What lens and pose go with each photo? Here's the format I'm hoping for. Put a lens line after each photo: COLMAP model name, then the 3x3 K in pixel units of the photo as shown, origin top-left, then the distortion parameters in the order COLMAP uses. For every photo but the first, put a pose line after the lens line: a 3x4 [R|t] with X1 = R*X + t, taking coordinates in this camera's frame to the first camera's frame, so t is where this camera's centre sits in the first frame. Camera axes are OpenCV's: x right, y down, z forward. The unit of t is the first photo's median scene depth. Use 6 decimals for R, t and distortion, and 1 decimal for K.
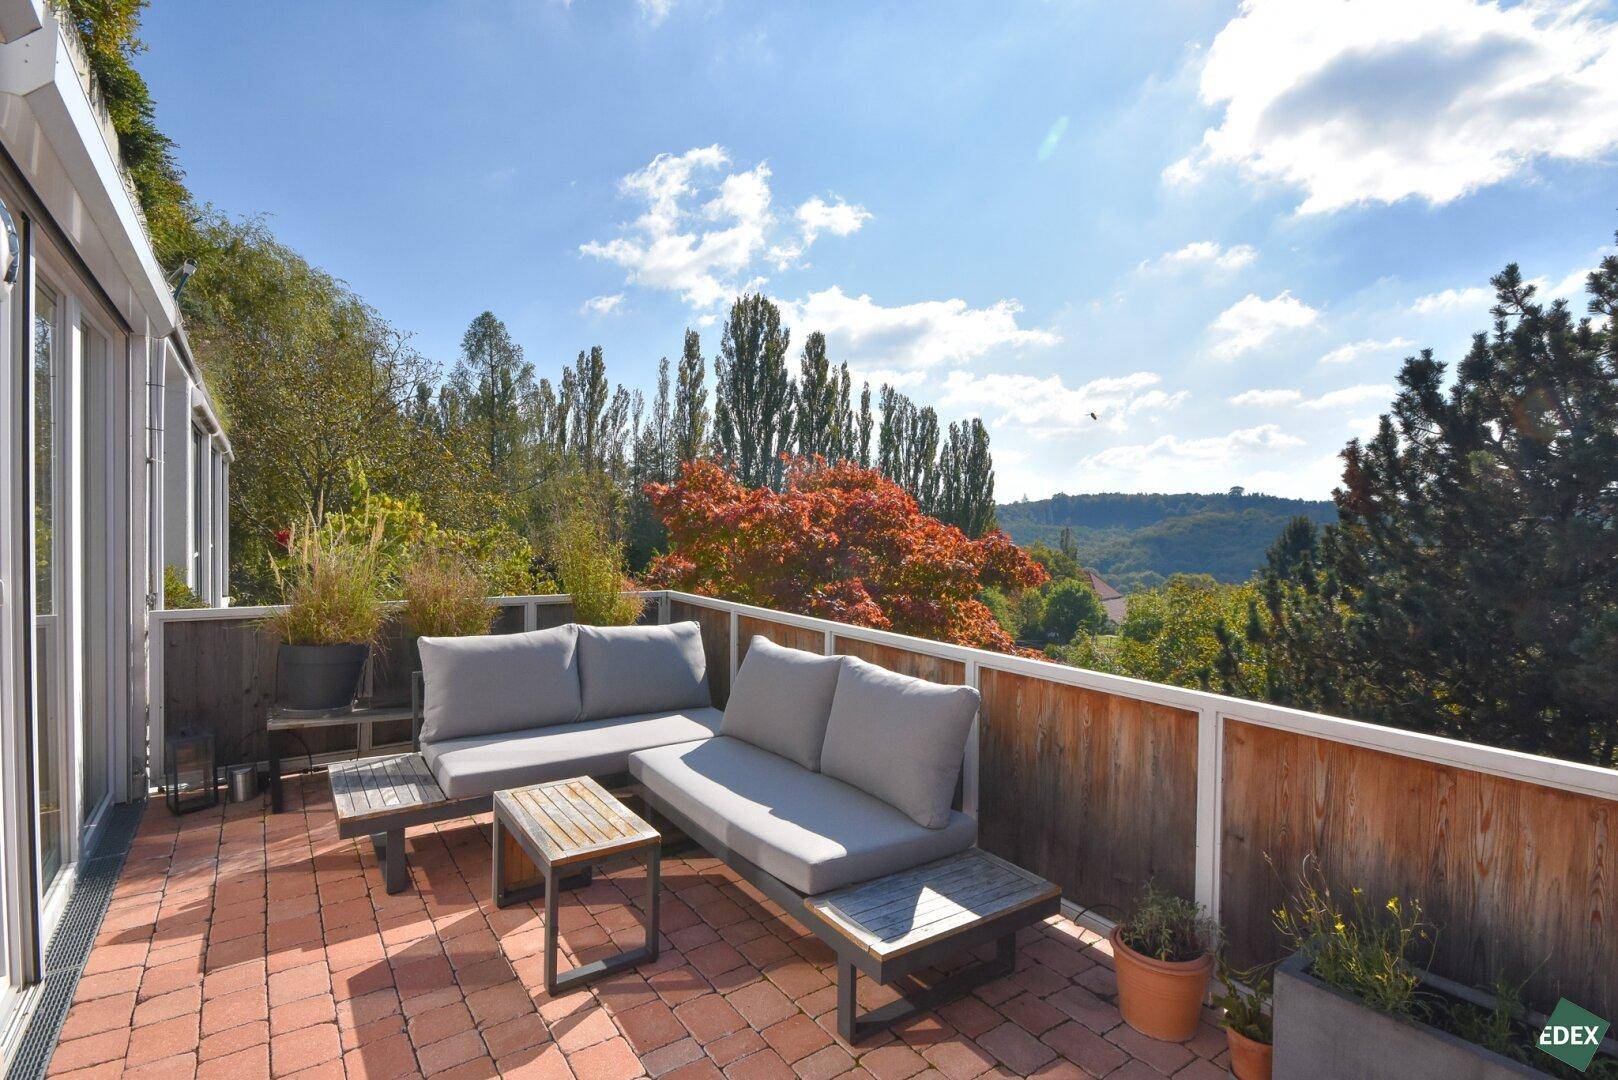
lens RADIAL K [[770.7, 0, 809.0], [0, 770.7, 540.0], [0, 0, 1]] dist [-0.003743, -0.000219]
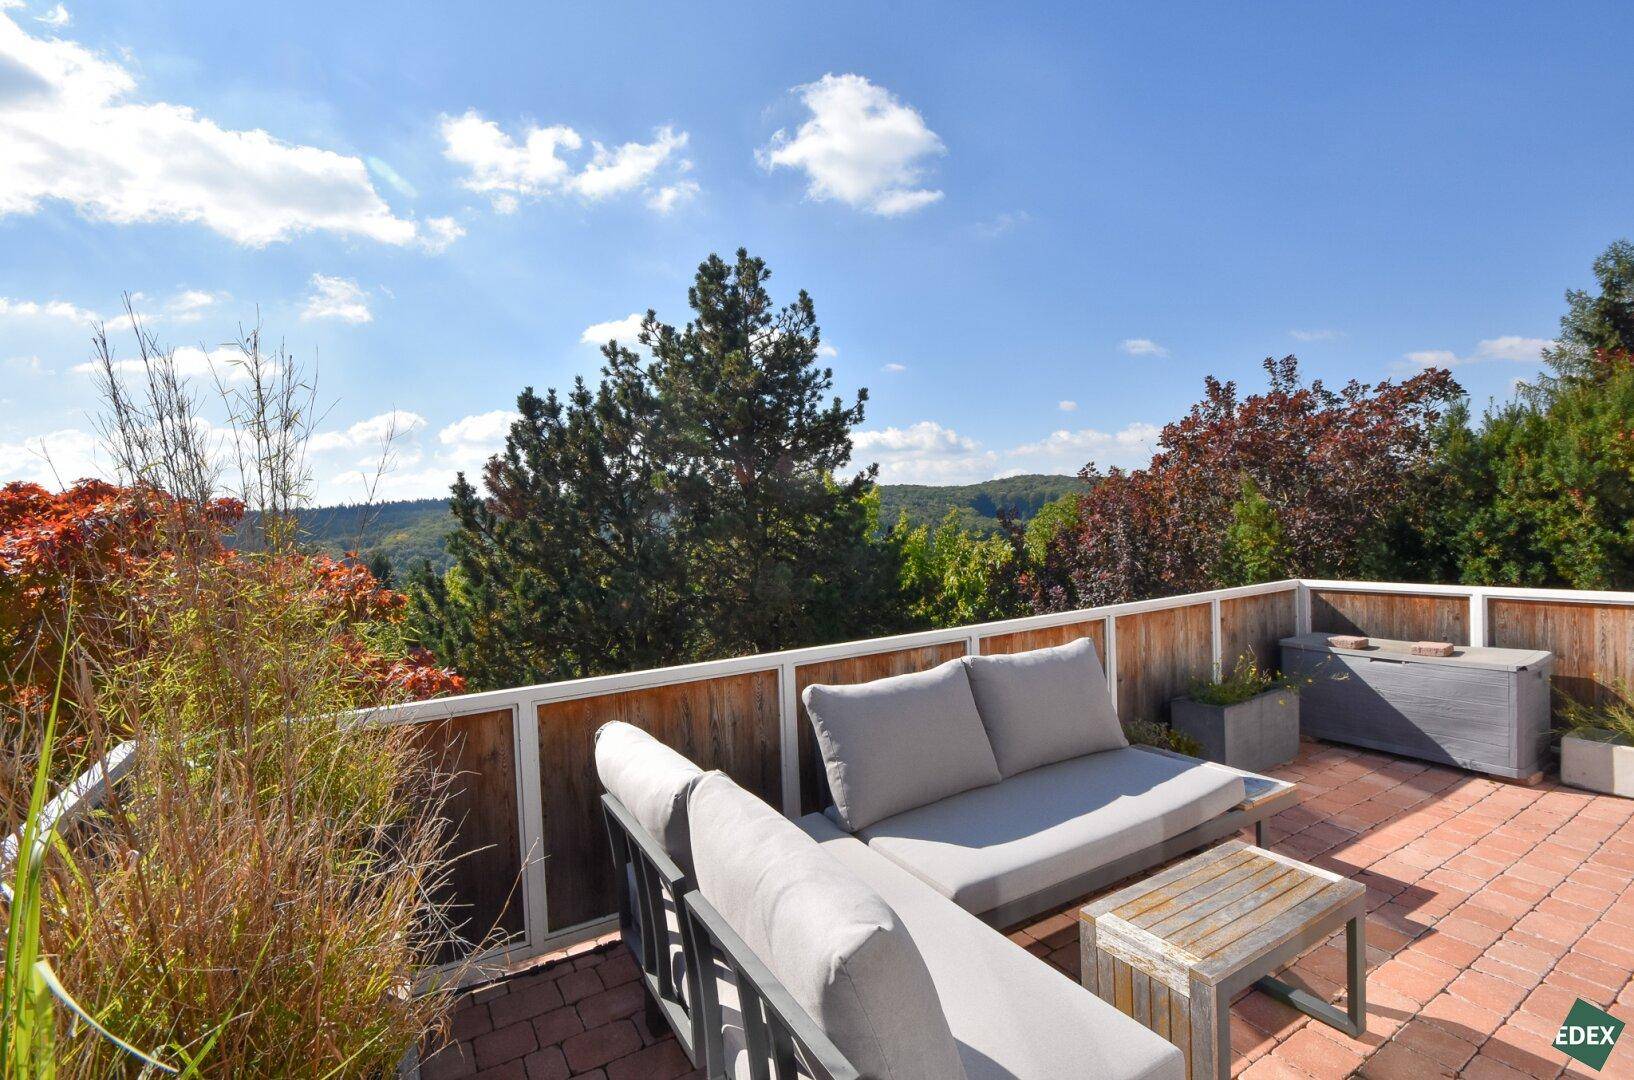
lens RADIAL K [[731.6, 0, 817.0], [0, 731.6, 540.0], [0, 0, 1]] dist [0.001094, 0.000056]
pose [[0.082455, -0.063536, 0.994567, -0.340903], [0.055516, 0.996709, 0.059071, -0.025436], [-0.995047, 0.050343, 0.085711, 0.426506]]
